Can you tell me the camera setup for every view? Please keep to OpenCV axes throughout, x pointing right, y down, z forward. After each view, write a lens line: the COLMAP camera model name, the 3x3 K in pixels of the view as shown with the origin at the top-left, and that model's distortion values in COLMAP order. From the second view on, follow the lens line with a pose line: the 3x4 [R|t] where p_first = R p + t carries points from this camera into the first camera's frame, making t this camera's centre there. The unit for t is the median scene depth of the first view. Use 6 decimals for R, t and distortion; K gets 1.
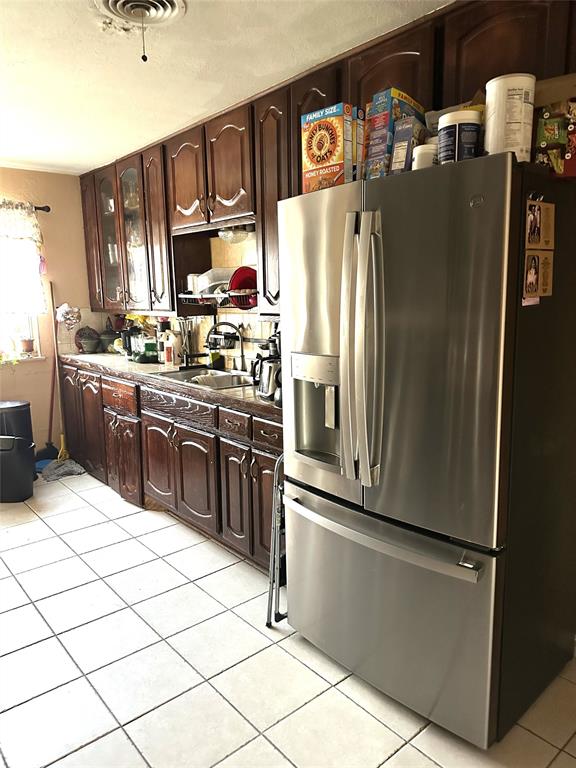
lens RADIAL K [[553.4, 0, 288.0], [0, 553.4, 384.0], [0, 0, 1]] dist [0.168304, 0.000212]
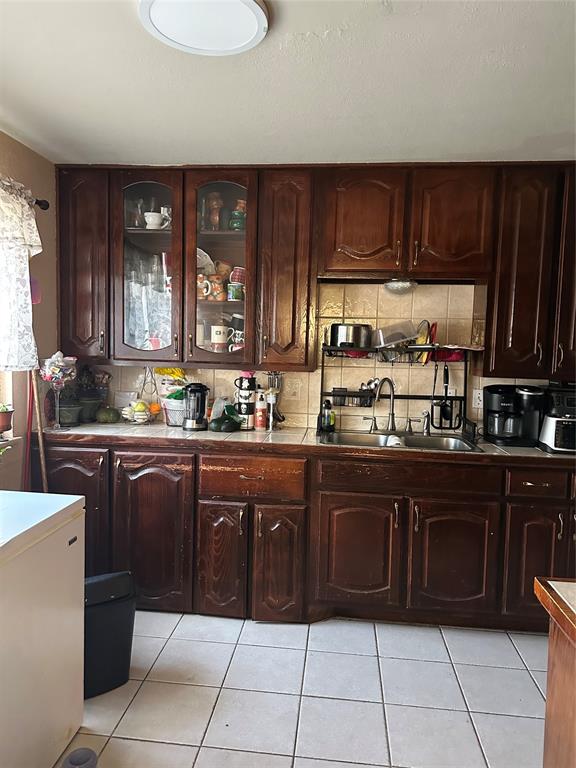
lens RADIAL K [[553.4, 0, 288.0], [0, 553.4, 384.0], [0, 0, 1]] dist [0.168304, 0.000212]
pose [[0.724795, -0.016262, 0.688773, -0.755308], [0.076055, 0.995500, -0.056530, -0.056081], [-0.684754, 0.093357, 0.722770, 0.414031]]
